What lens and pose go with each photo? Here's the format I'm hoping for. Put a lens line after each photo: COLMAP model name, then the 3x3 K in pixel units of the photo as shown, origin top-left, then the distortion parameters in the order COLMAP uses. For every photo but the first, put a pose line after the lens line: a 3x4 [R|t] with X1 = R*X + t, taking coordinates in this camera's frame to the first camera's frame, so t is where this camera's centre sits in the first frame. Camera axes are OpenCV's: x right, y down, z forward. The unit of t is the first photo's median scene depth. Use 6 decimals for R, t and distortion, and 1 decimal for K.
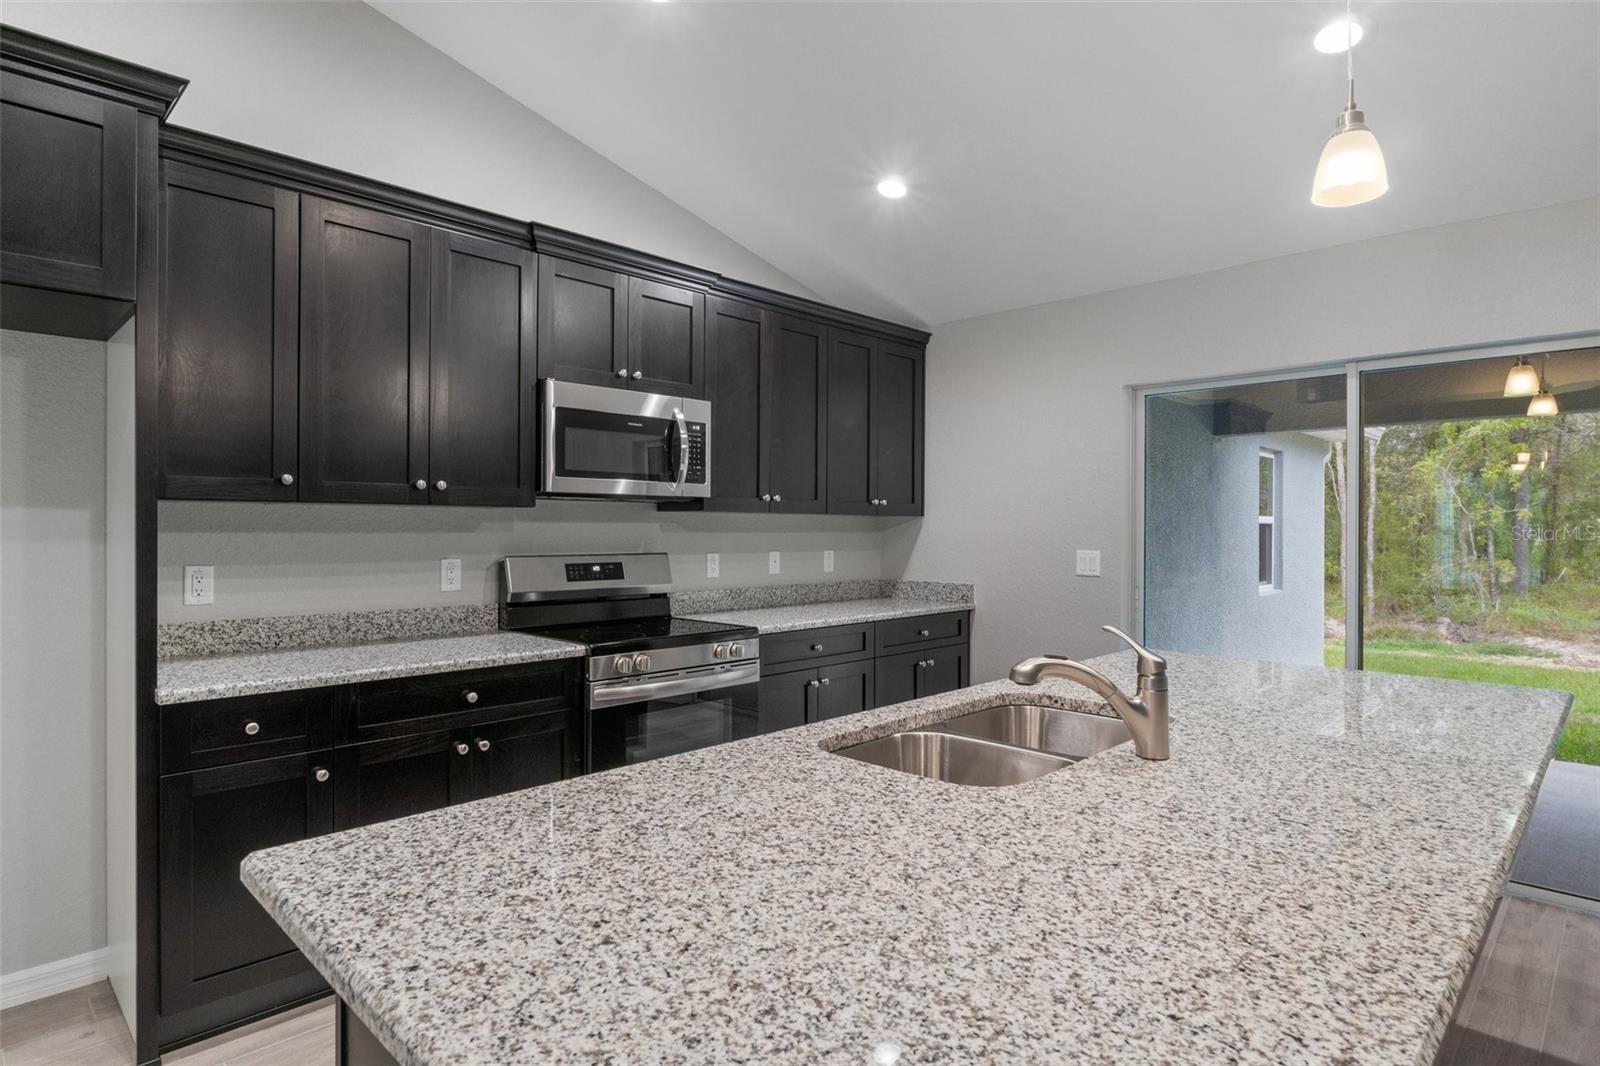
lens RADIAL K [[879.3, 0, 813.7], [0, 879.3, 528.3], [0, 0, 1]] dist [-0.002831, -0.002018]
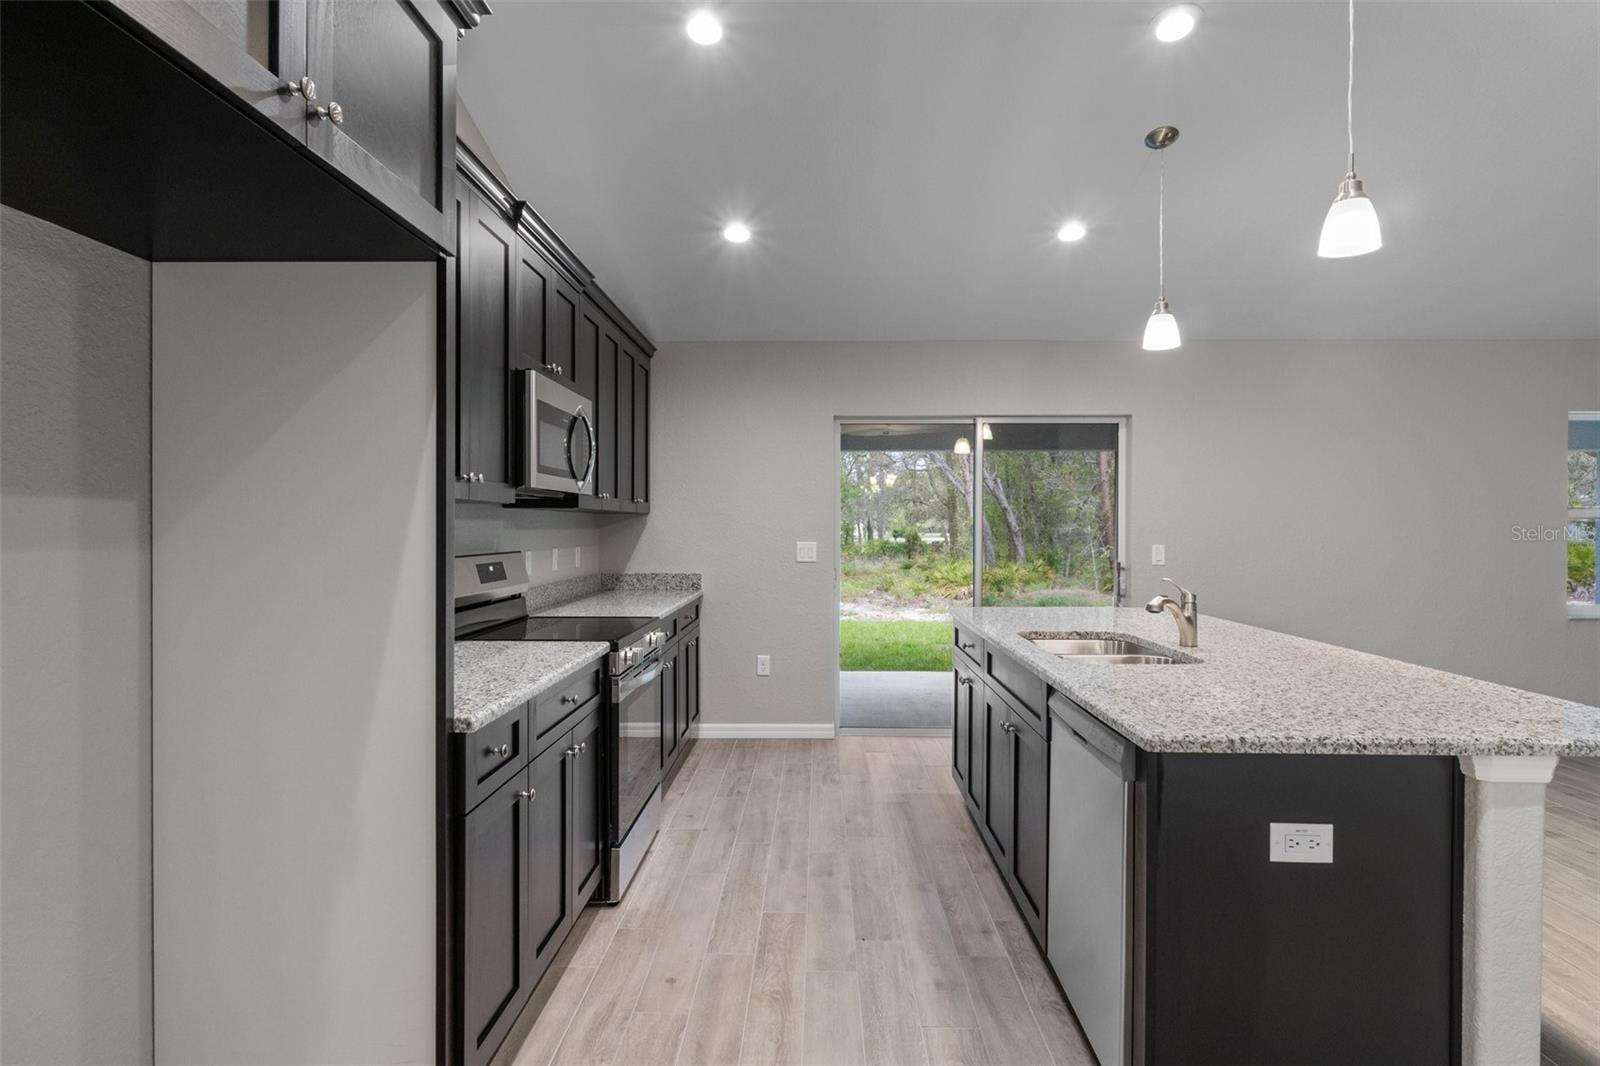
lens RADIAL K [[879.3, 0, 823.6], [0, 879.3, 534.8], [0, 0, 1]] dist [-0.002831, -0.002018]
pose [[0.716953, -0.009745, 0.697054, -0.659353], [0.001392, 0.999920, 0.012547, -0.001472], [-0.697120, -0.008026, 0.716909, 0.083688]]
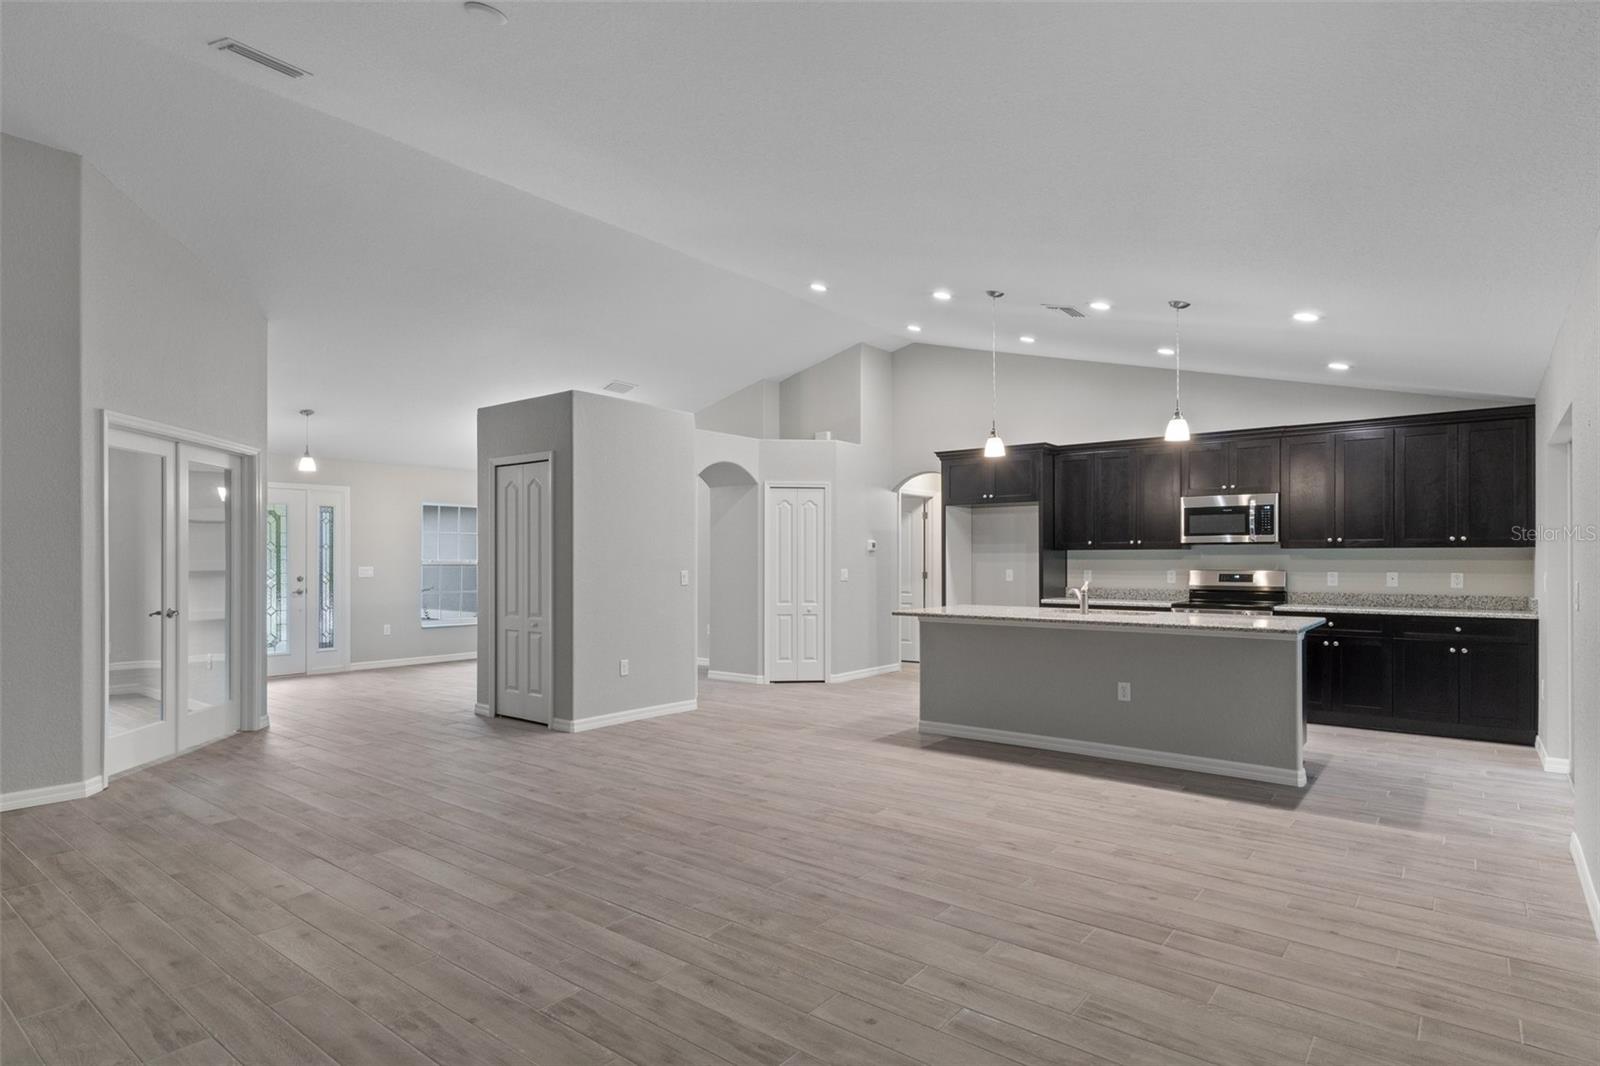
lens RADIAL K [[840.7, 0, 810.6], [0, 840.7, 559.5], [0, 0, 1]] dist [0.009907, -0.002249]
pose [[0.103725, -0.004536, -0.994596, 1.701144], [-0.000934, 0.999989, -0.004658, 0.014992], [0.994606, 0.001412, 0.103719, -0.240921]]
